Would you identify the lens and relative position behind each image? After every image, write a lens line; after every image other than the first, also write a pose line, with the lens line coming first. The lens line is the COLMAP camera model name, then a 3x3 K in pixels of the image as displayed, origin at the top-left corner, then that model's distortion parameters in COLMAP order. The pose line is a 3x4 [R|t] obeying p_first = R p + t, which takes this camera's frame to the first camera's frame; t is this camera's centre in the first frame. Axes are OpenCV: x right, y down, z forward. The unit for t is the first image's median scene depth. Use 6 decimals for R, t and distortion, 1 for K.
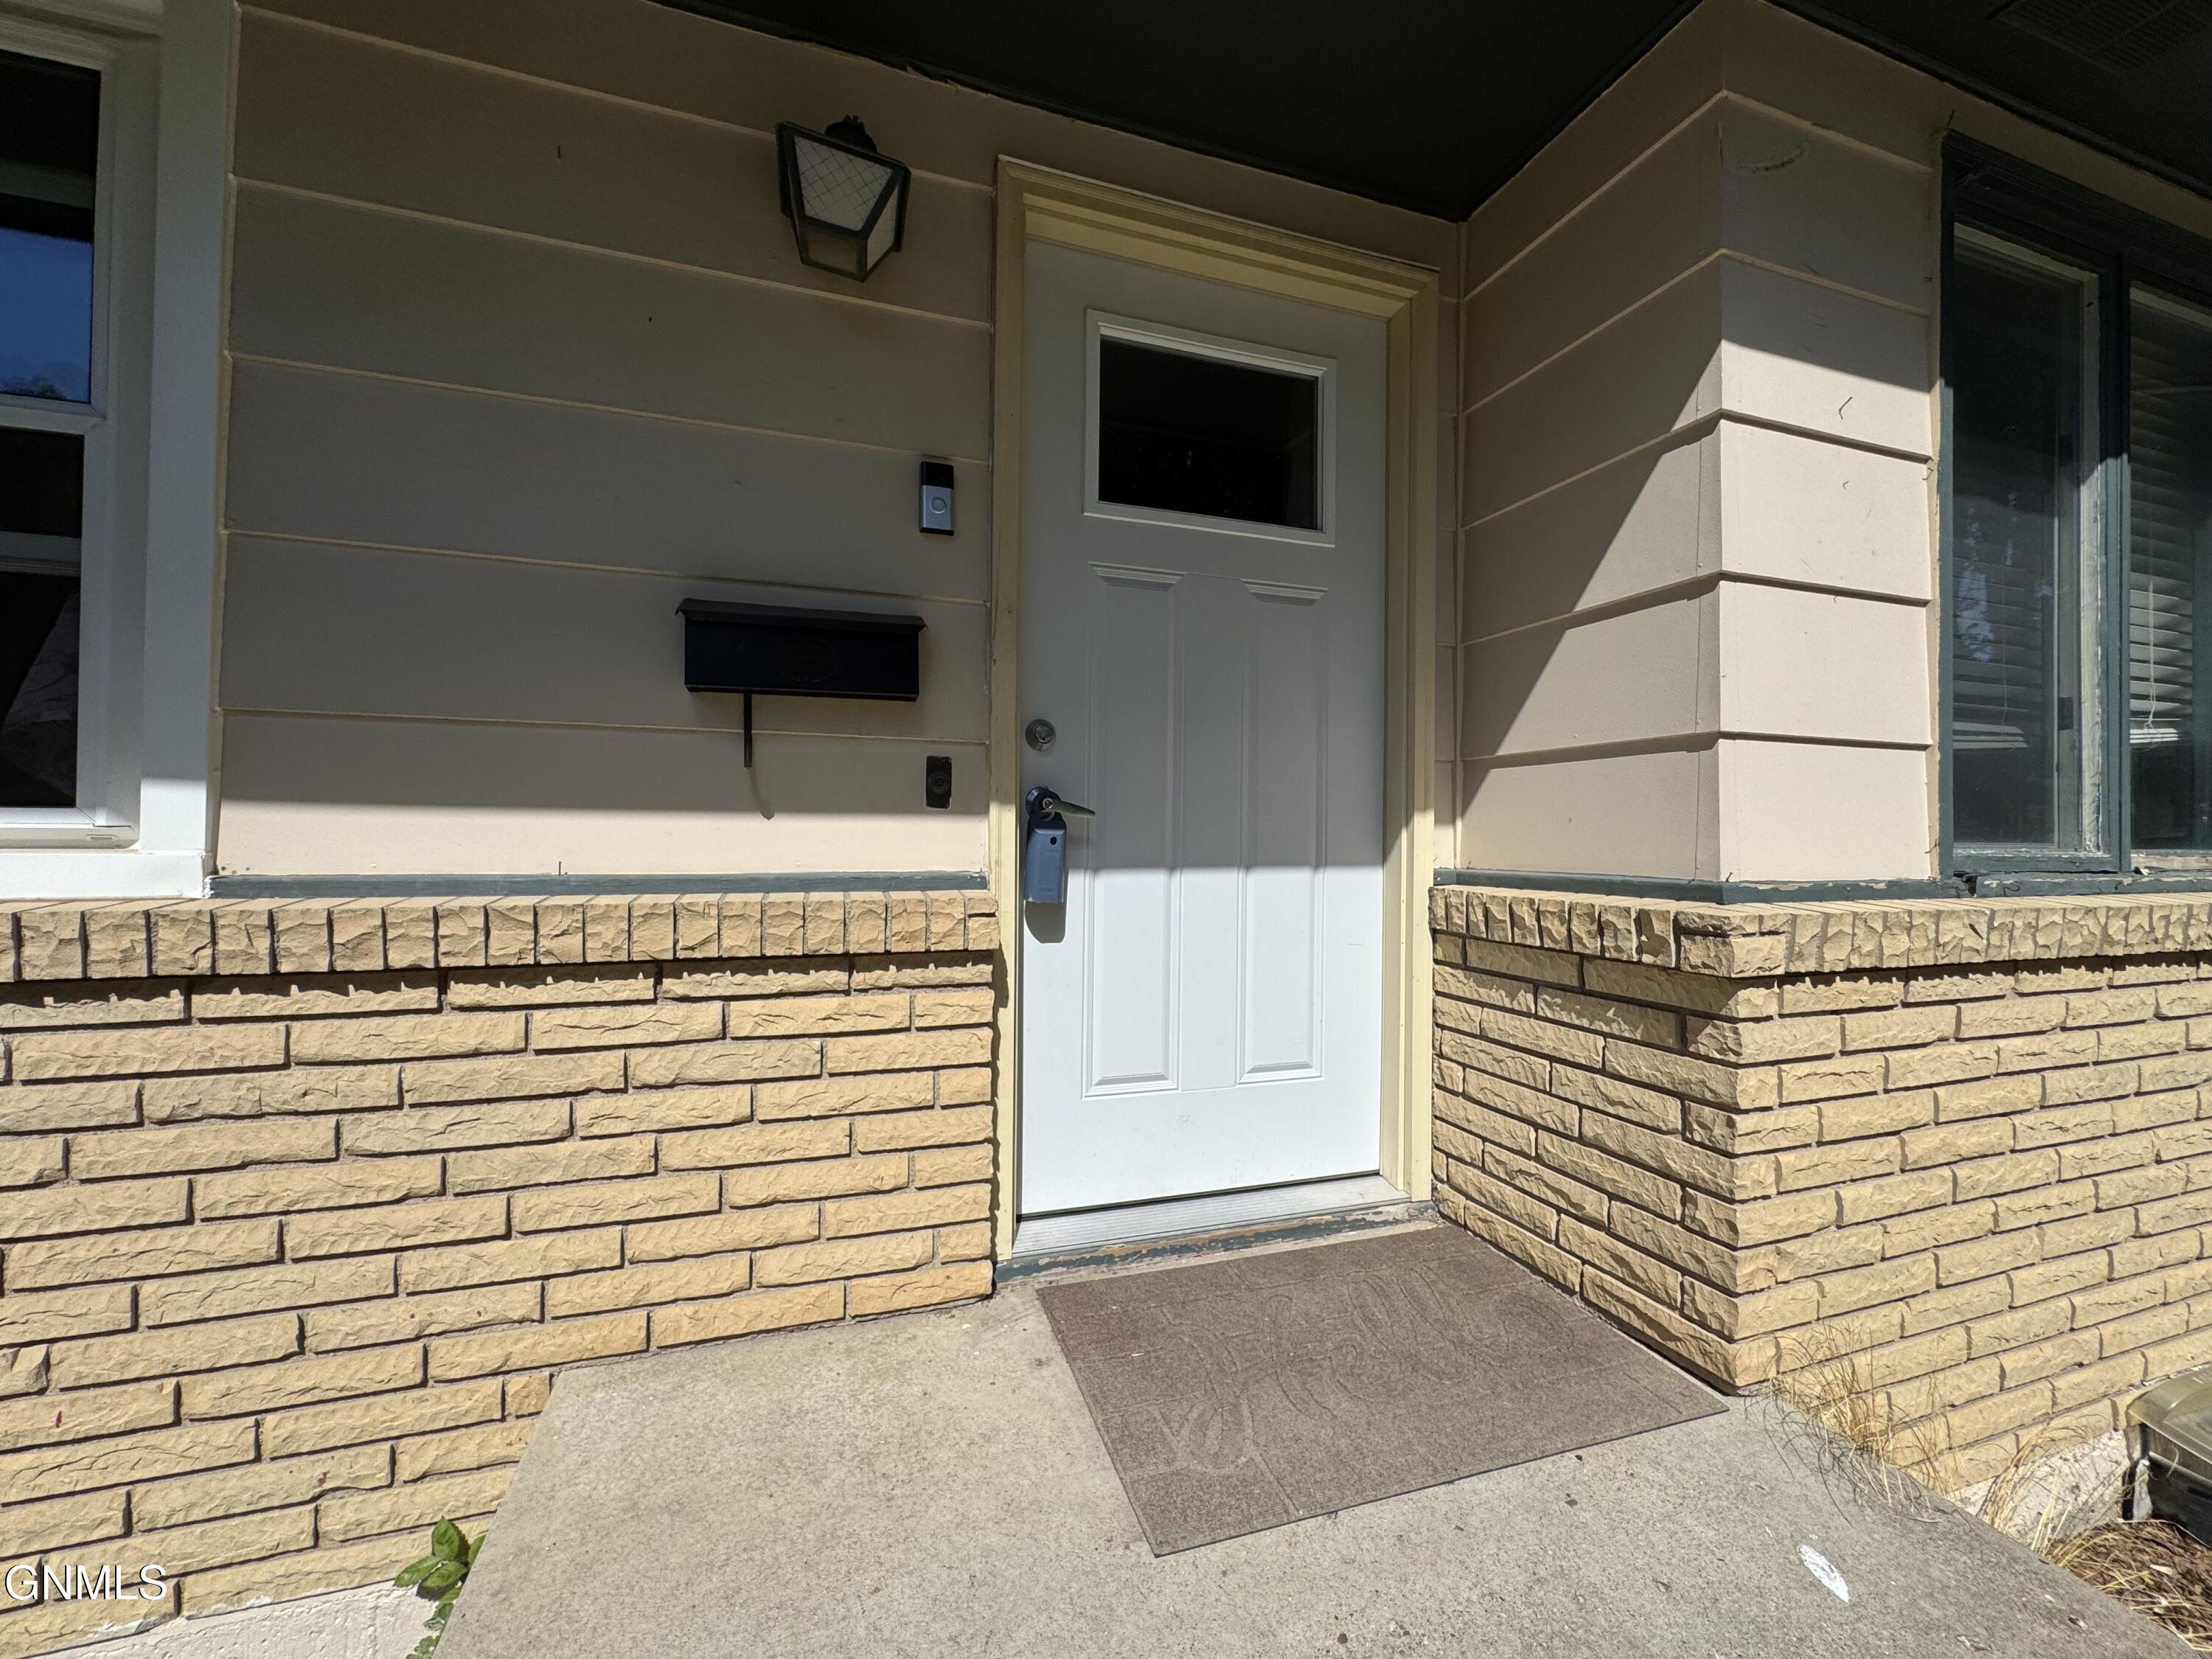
lens RADIAL K [[884.8, 0, 1107.4], [0, 884.8, 829.8], [0, 0, 1]] dist [-0.004363, 0.000446]
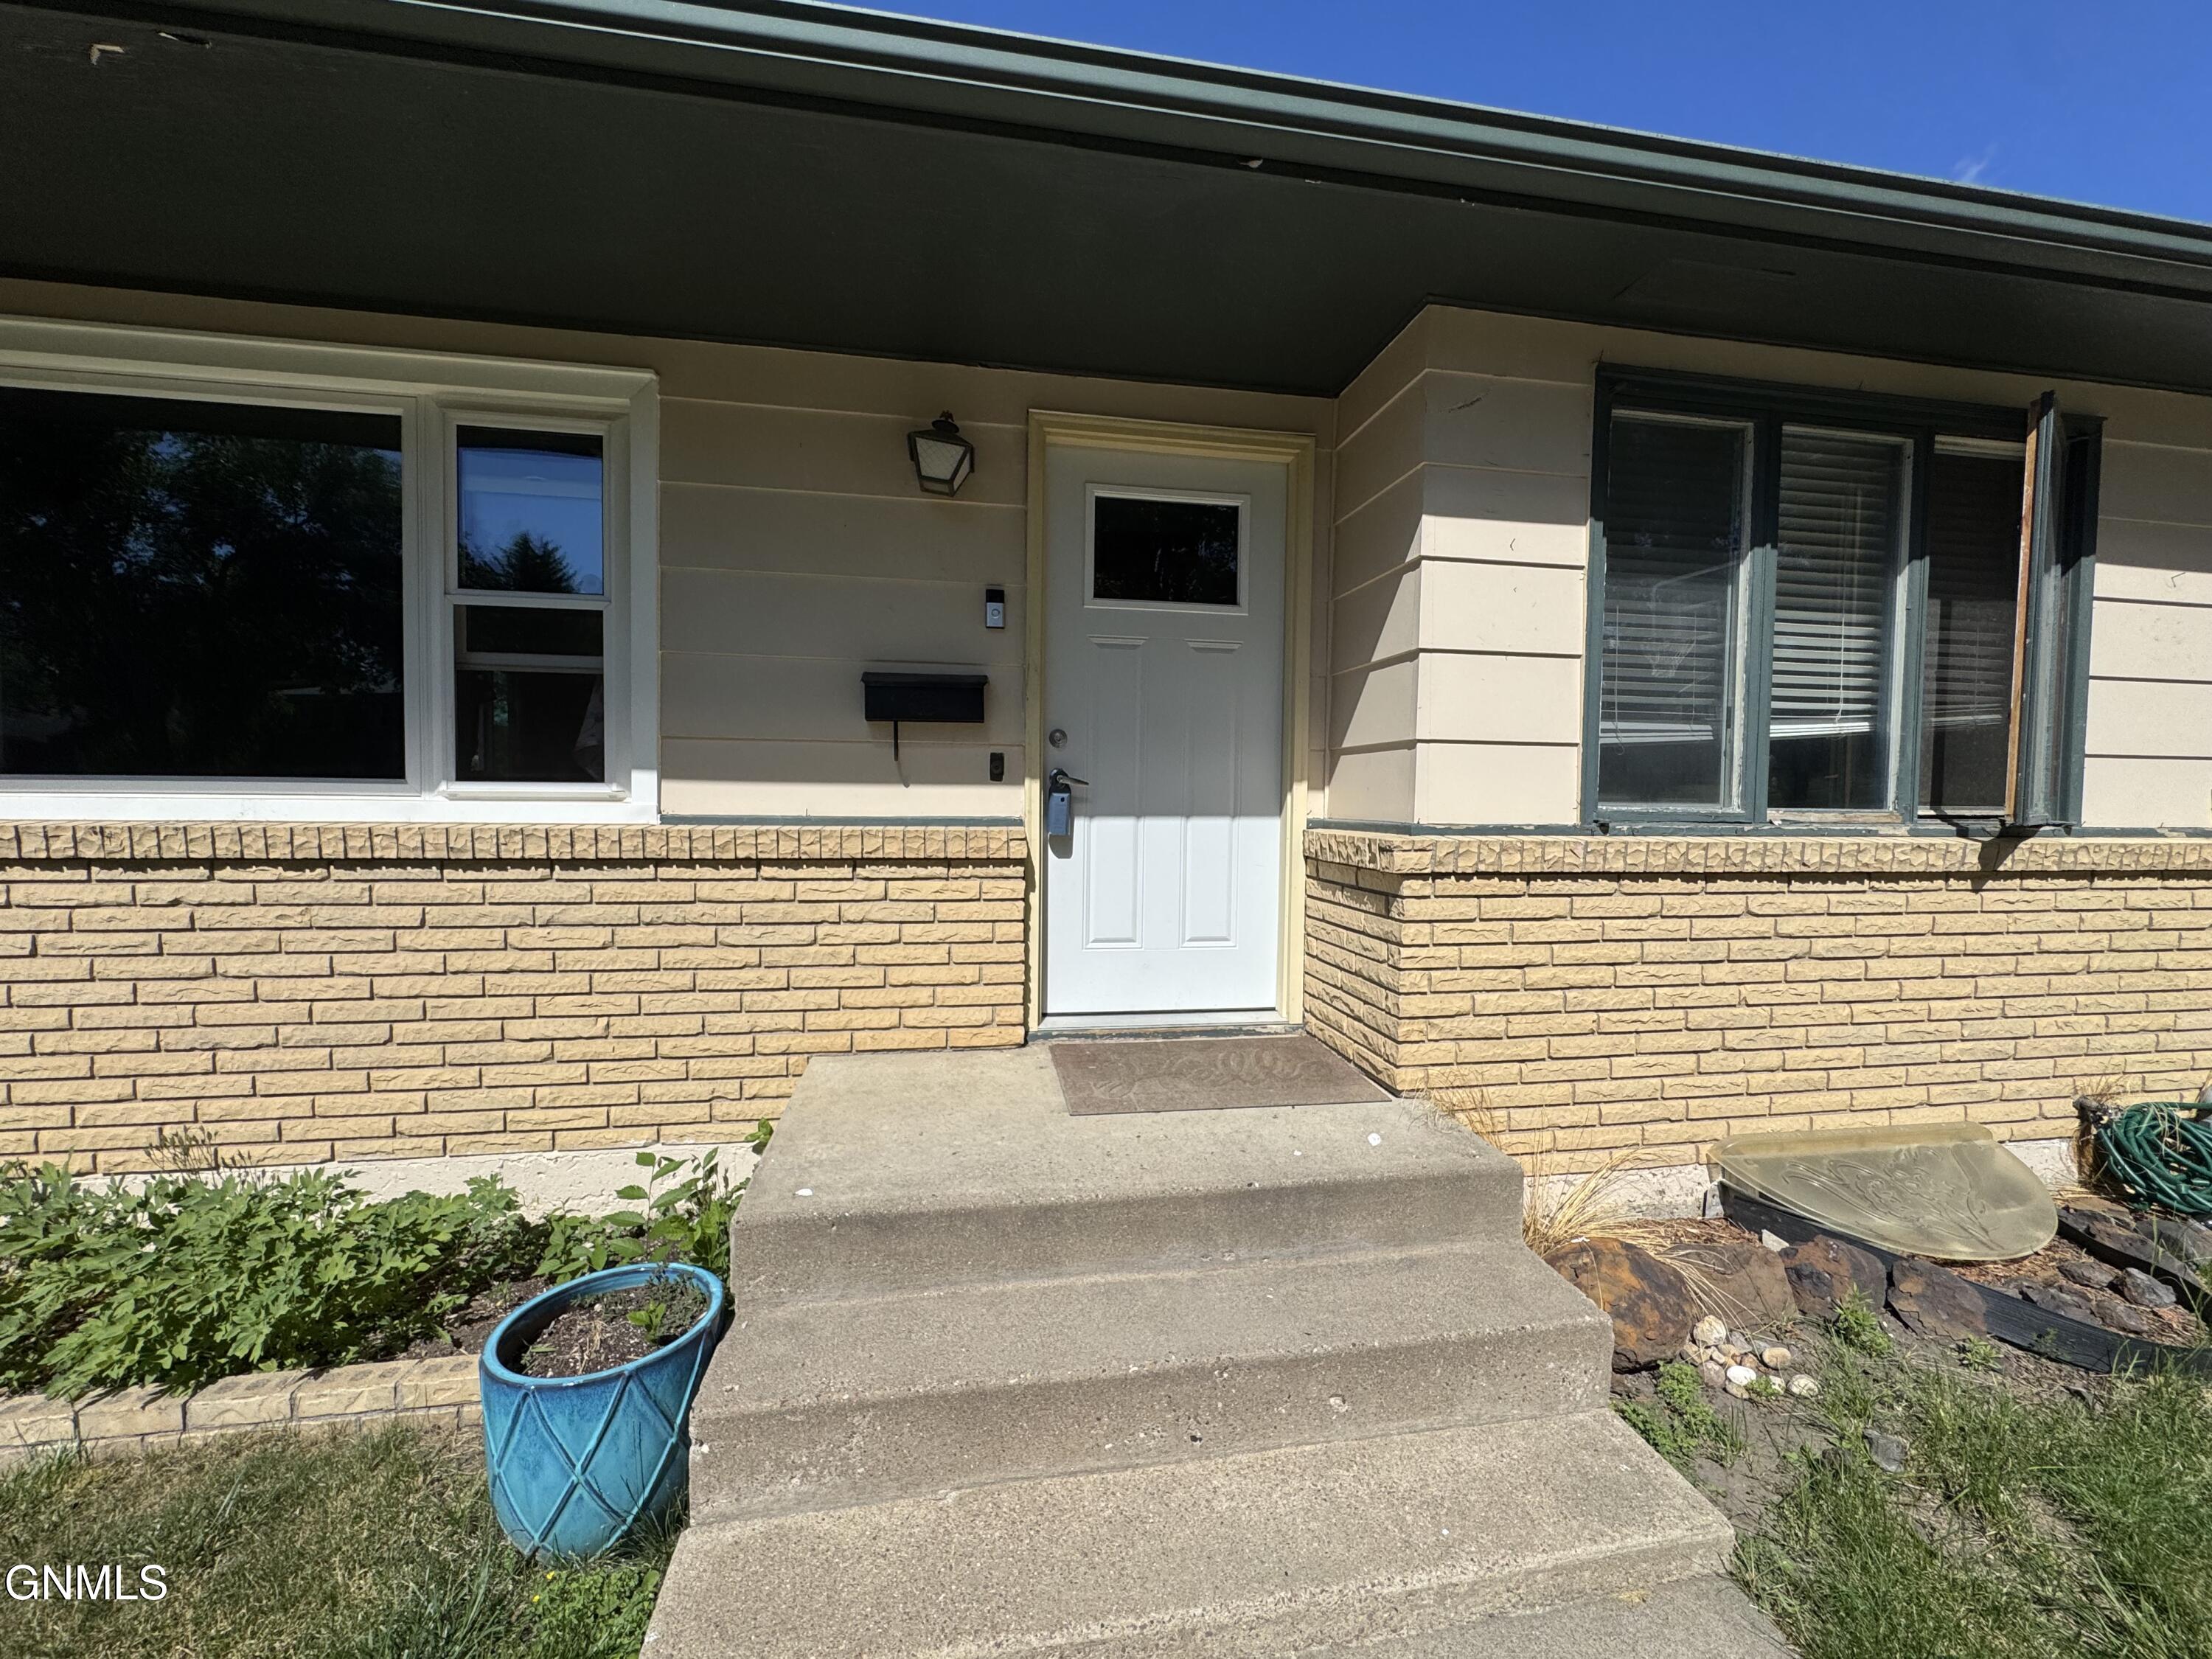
lens RADIAL K [[884.8, 0, 1103.9], [0, 884.8, 829.1], [0, 0, 1]] dist [-0.004363, 0.000446]
pose [[0.987657, 0.008390, -0.156408, 0.334684], [-0.001741, 0.999091, 0.042601, -0.004625], [0.156623, -0.041803, 0.986773, -0.817784]]
